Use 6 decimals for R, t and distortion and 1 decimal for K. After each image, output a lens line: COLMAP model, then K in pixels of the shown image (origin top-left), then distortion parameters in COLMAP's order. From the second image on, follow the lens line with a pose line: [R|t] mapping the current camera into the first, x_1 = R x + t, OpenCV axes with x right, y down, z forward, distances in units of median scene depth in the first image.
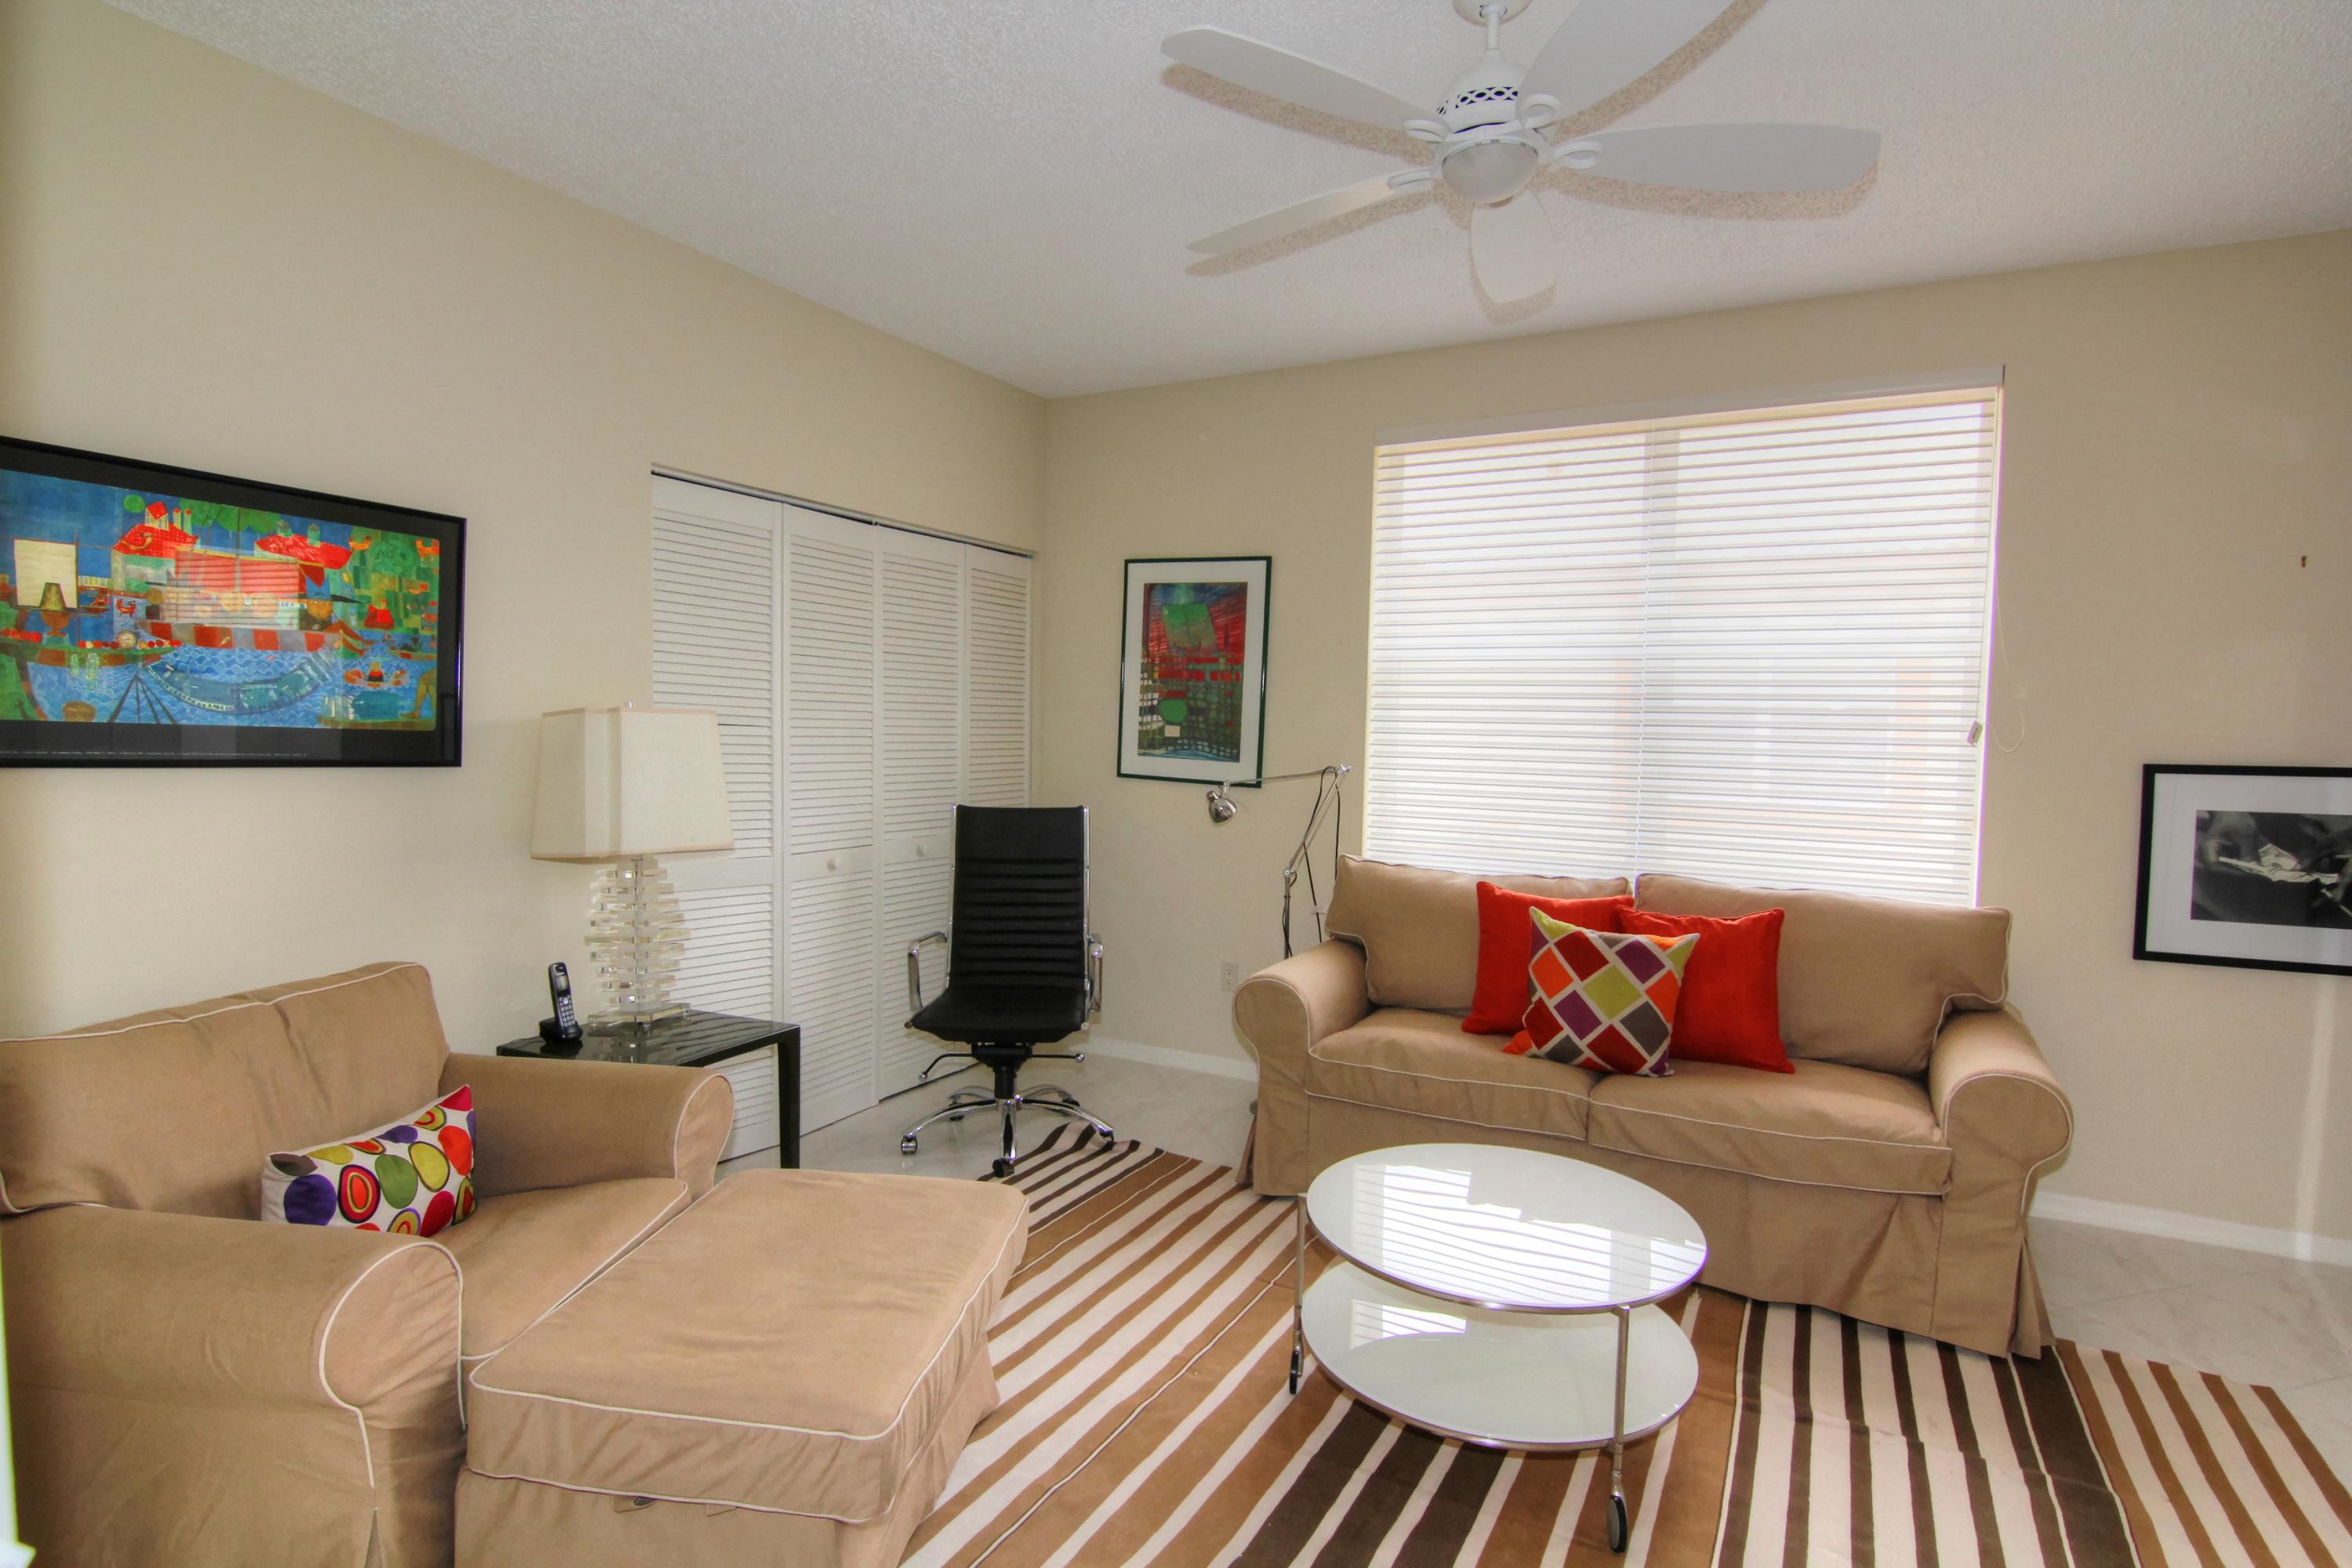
lens RADIAL K [[1186.2, 0, 1187.8], [0, 1186.2, 778.8], [0, 0, 1]] dist [-0.011603, -0.008128]
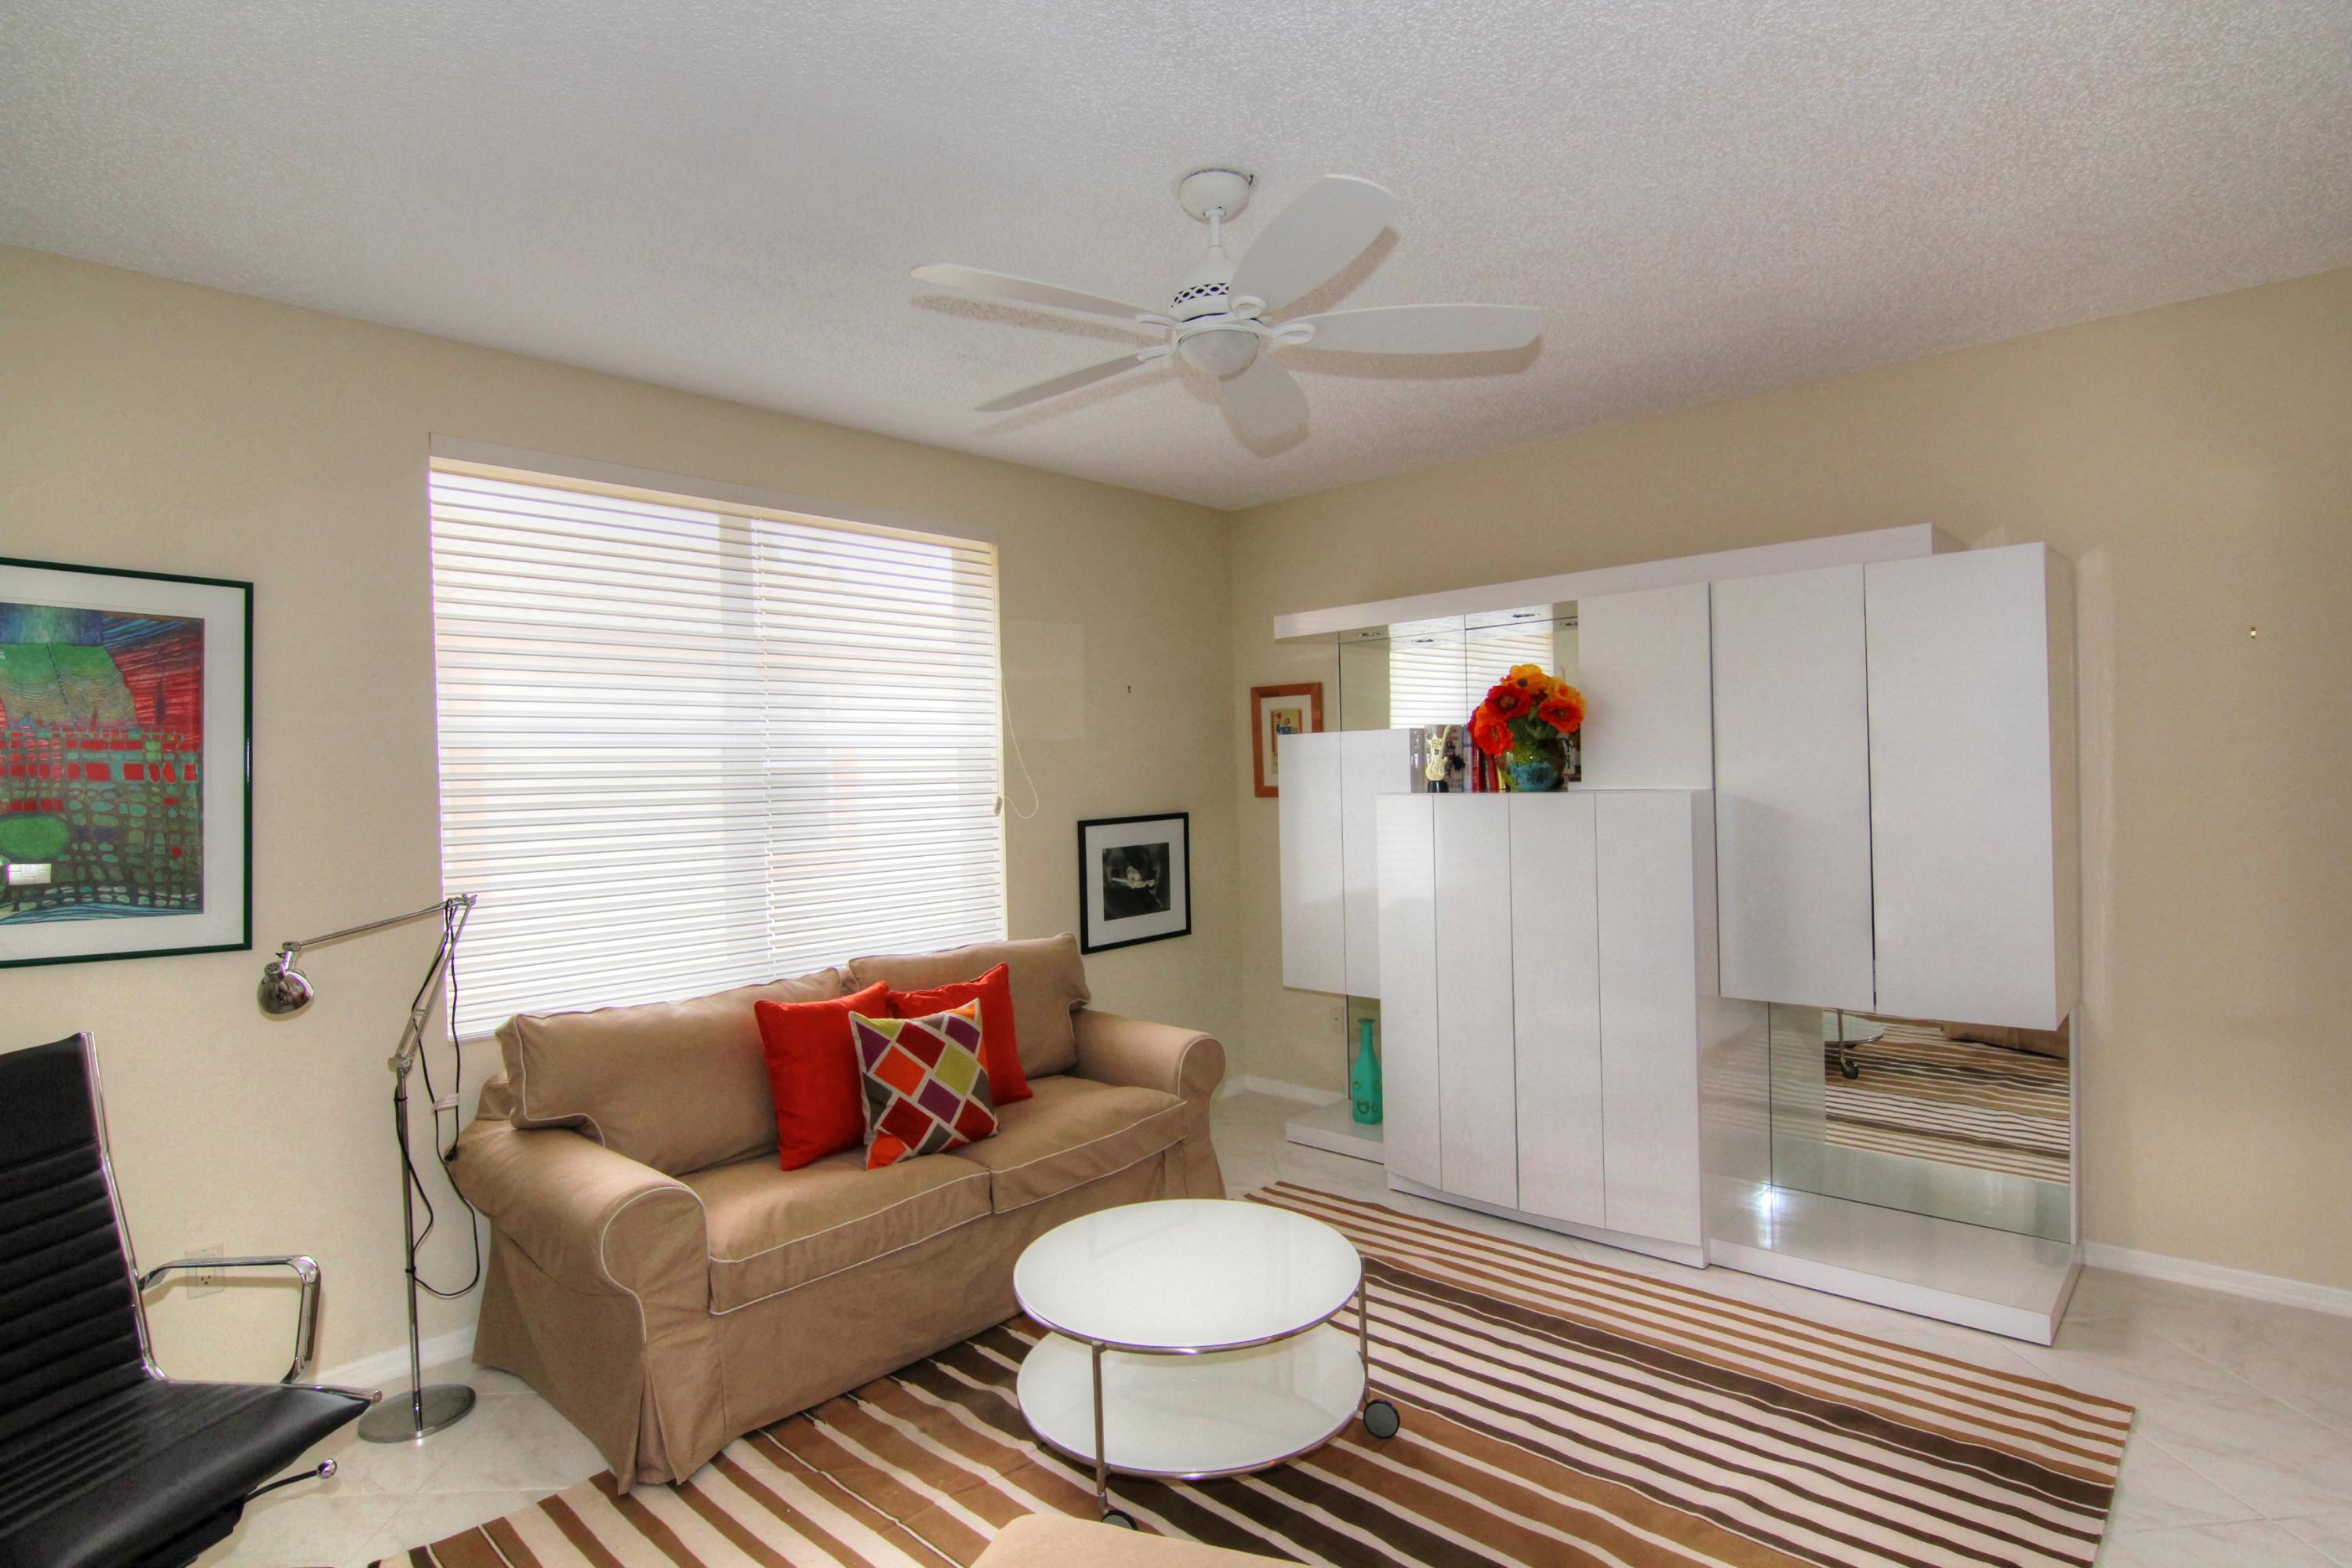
lens RADIAL K [[1186.2, 0, 1187.1], [0, 1186.2, 777.3], [0, 0, 1]] dist [-0.011603, -0.008128]
pose [[0.238948, -0.029844, 0.970574, -0.566891], [0.073663, 0.997204, 0.012527, -0.072666], [-0.968234, 0.068502, 0.240479, 0.490706]]
